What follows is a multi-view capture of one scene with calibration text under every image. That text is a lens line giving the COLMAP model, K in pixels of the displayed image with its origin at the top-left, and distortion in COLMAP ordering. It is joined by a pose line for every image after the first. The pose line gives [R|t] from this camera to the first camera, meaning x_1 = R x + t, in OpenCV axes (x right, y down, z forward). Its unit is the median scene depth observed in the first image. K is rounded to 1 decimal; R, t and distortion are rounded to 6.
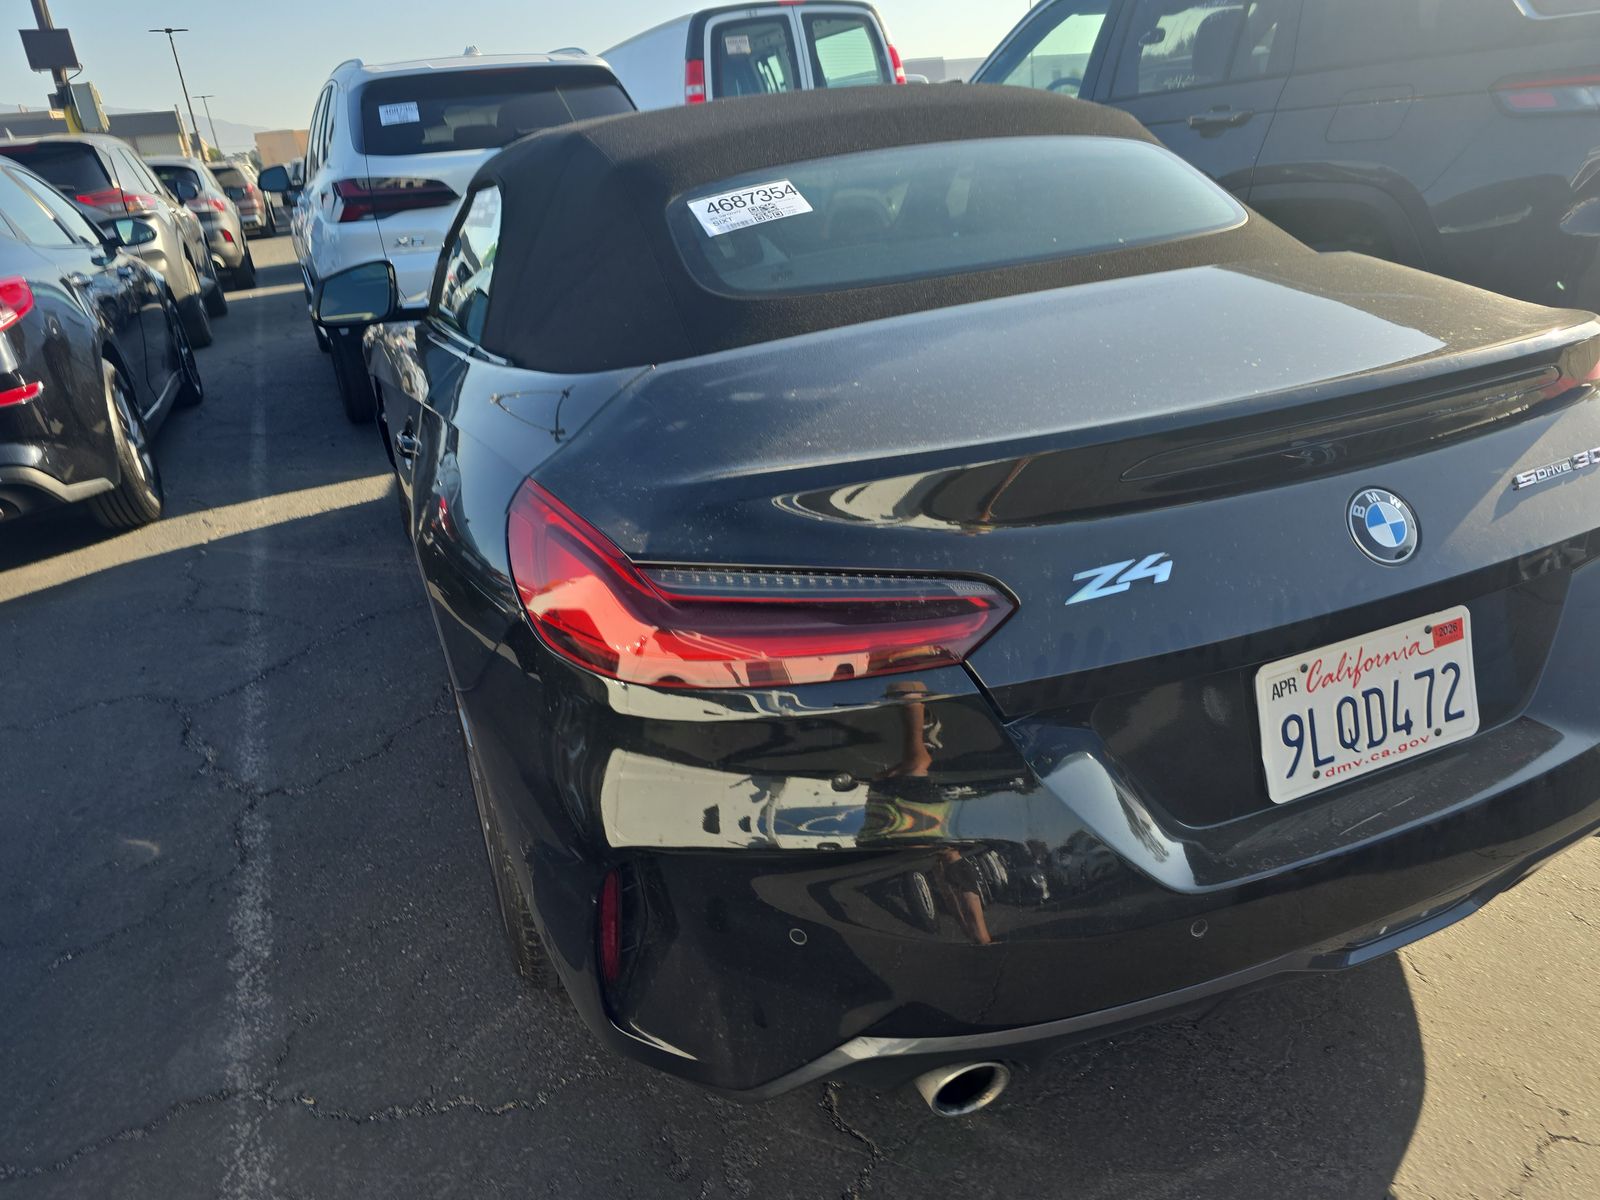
lens RADIAL K [[1071.4, 0, 805.4], [0, 1071.4, 605.9], [0, 0, 1]] dist [0.028885, -0.022522]
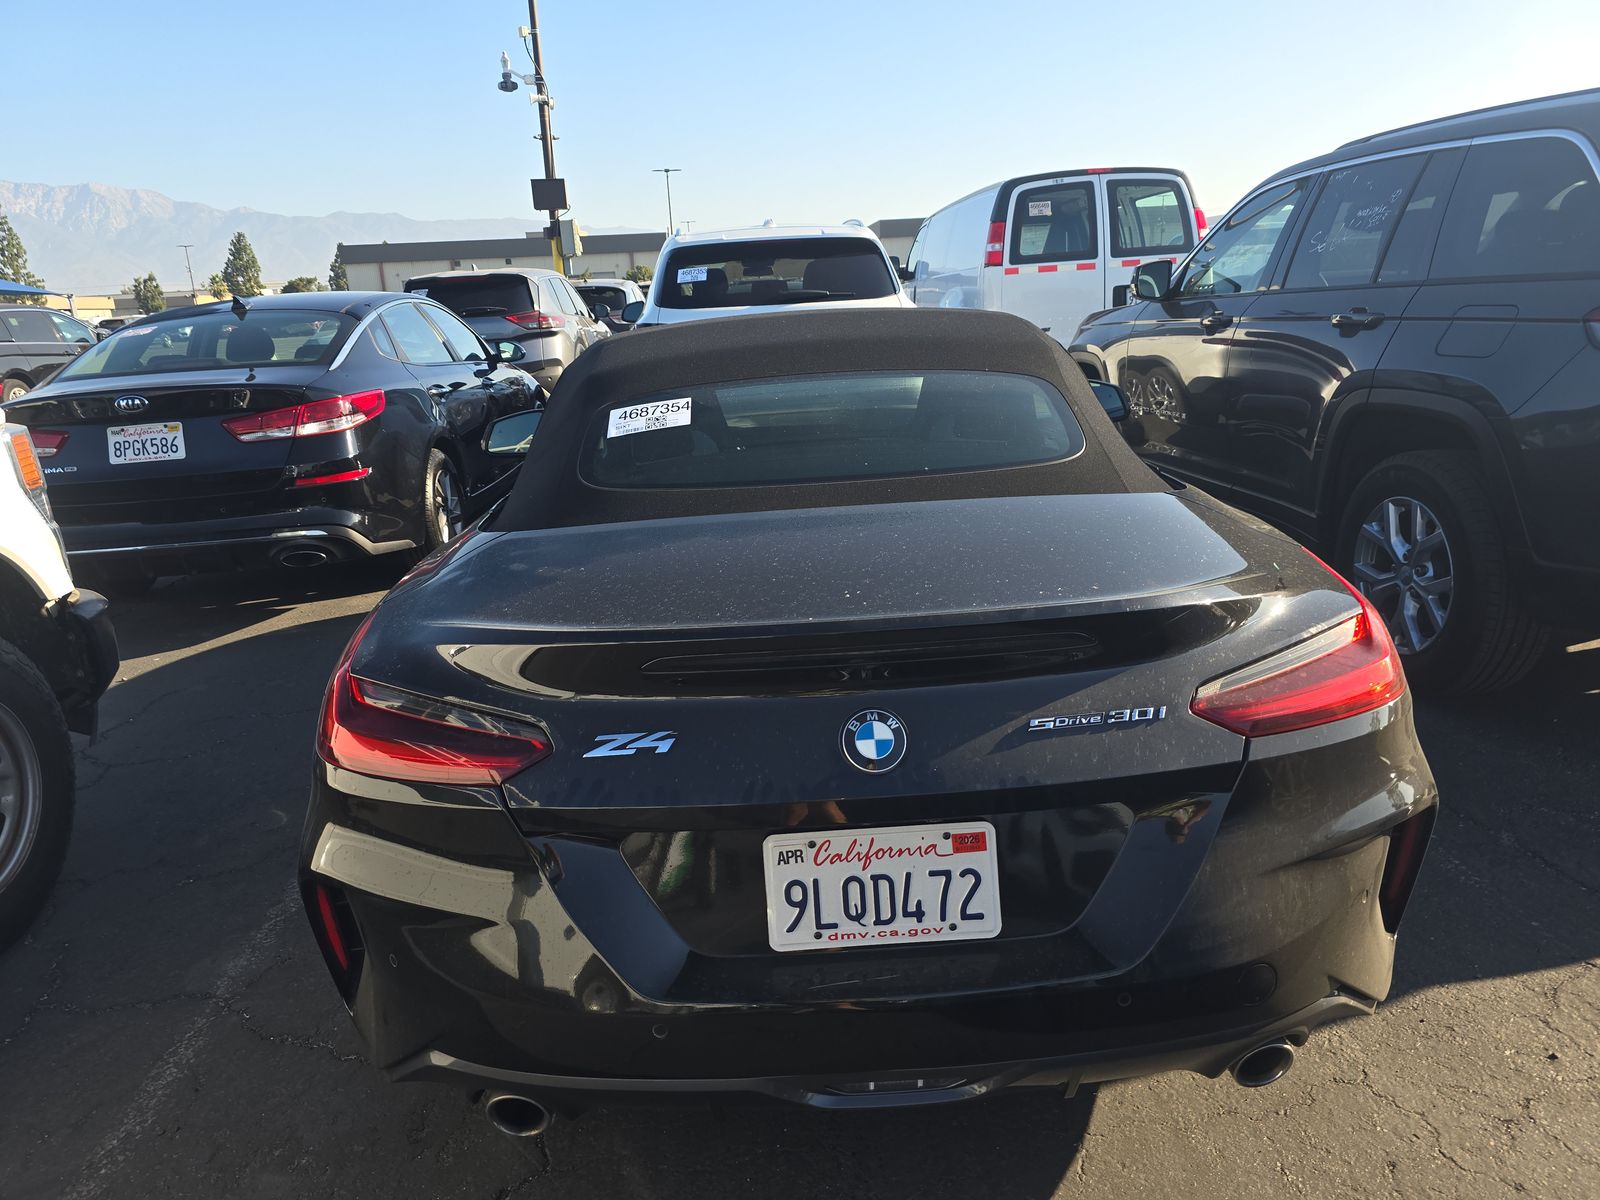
lens RADIAL K [[1019.5, 0, 800.0], [0, 1019.5, 600.0], [0, 0, 1]] dist [0.041599, -0.049355]
pose [[0.938308, 0.133805, -0.318863, 0.741064], [-0.163555, 0.984167, -0.068299, -0.128037], [0.304675, 0.116237, 0.945337, -0.134752]]
